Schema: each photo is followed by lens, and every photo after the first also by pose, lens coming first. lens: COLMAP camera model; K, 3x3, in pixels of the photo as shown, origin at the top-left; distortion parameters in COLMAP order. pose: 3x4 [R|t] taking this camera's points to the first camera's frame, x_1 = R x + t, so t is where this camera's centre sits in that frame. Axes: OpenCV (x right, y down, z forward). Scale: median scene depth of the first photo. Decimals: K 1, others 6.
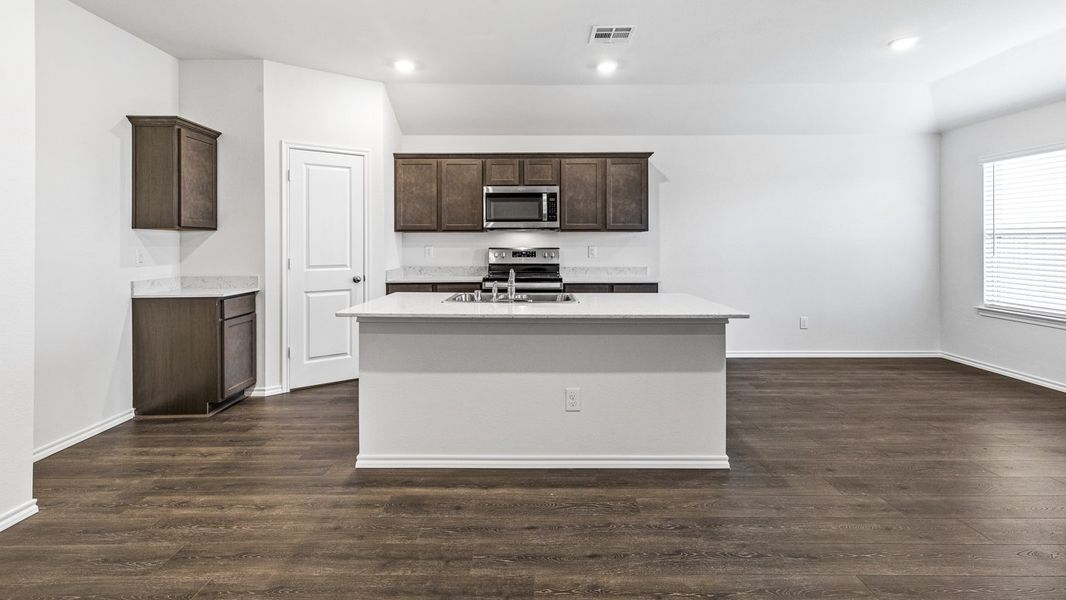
lens RADIAL K [[478.1, 0, 535.0], [0, 478.1, 245.7], [0, 0, 1]] dist [0.005696, -0.002338]
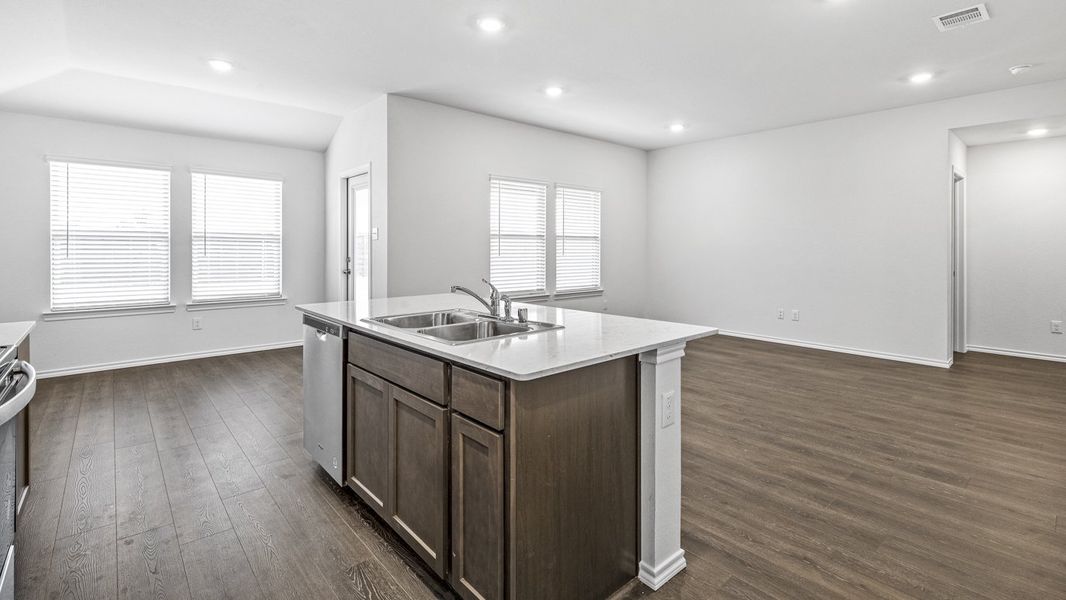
lens RADIAL K [[478.1, 0, 541.1], [0, 478.1, 242.9], [0, 0, 1]] dist [0.005696, -0.002338]
pose [[-0.672445, 0.005156, 0.740129, -0.436352], [0.003099, 0.999987, -0.004151, -0.001786], [-0.740141, -0.000497, -0.672452, 0.944797]]
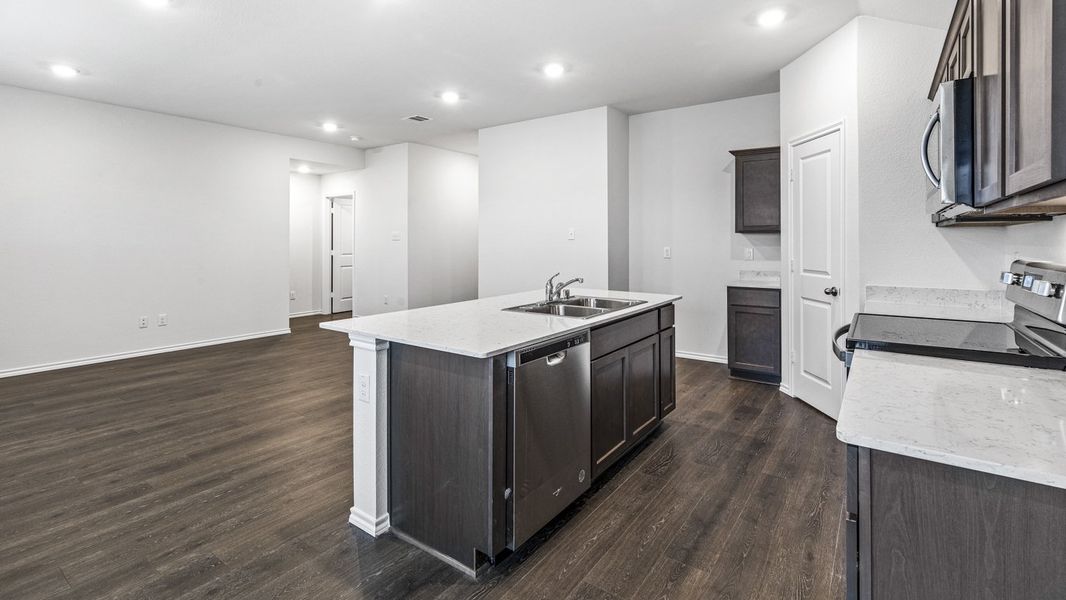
lens RADIAL K [[478.1, 0, 540.6], [0, 478.1, 242.2], [0, 0, 1]] dist [0.005696, -0.002338]
pose [[-0.574943, 0.006242, -0.818169, 0.515198], [-0.002612, 0.999952, 0.009465, -0.015770], [0.818189, 0.007578, -0.574899, 1.009973]]
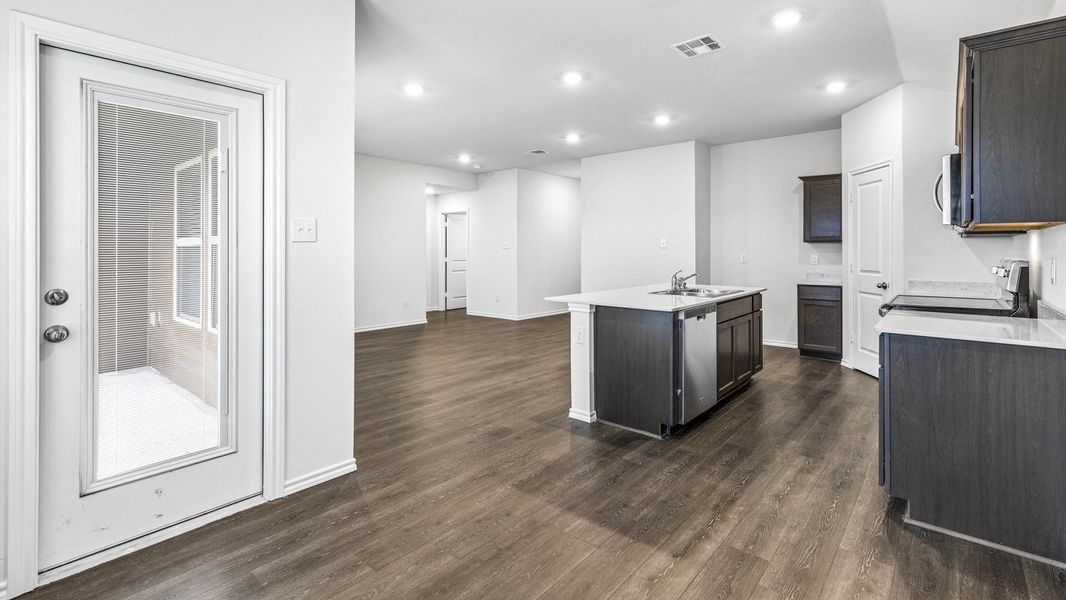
lens RADIAL K [[478.1, 0, 541.9], [0, 478.1, 252.2], [0, 0, 1]] dist [0.005696, -0.002338]
pose [[-0.644679, 0.004300, -0.764442, 0.867855], [-0.003133, 0.999961, 0.008266, -0.009361], [0.764447, 0.007724, -0.644640, 1.052893]]
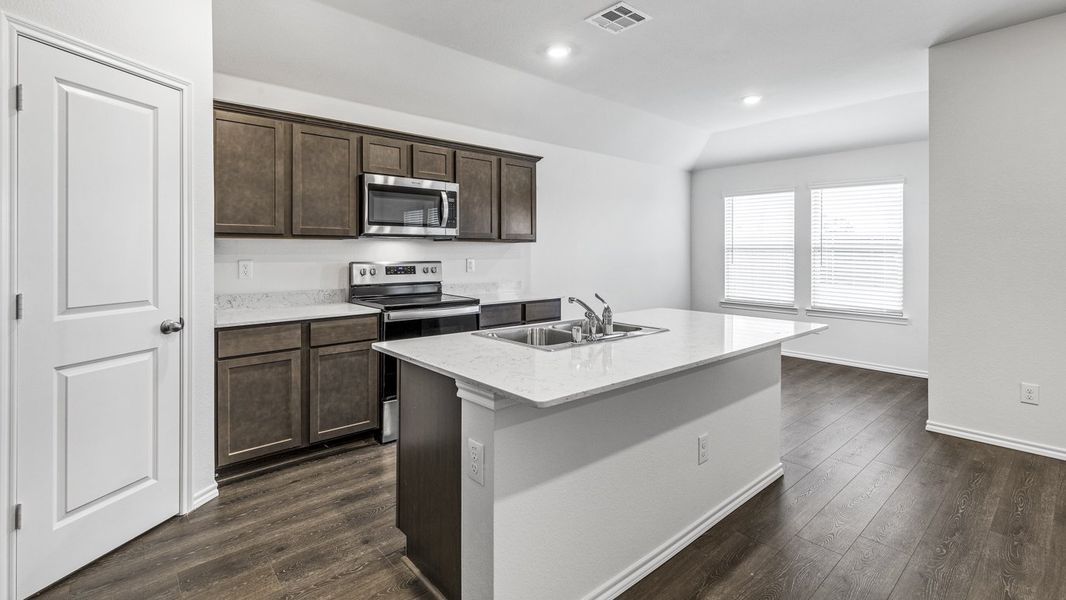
lens RADIAL K [[478.1, 0, 538.6], [0, 478.1, 253.2], [0, 0, 1]] dist [0.005696, -0.002338]
pose [[0.747865, 0.001058, 0.663850, -0.397774], [0.000292, 0.999998, -0.001922, -0.008097], [-0.663851, 0.001631, 0.747864, 0.333293]]
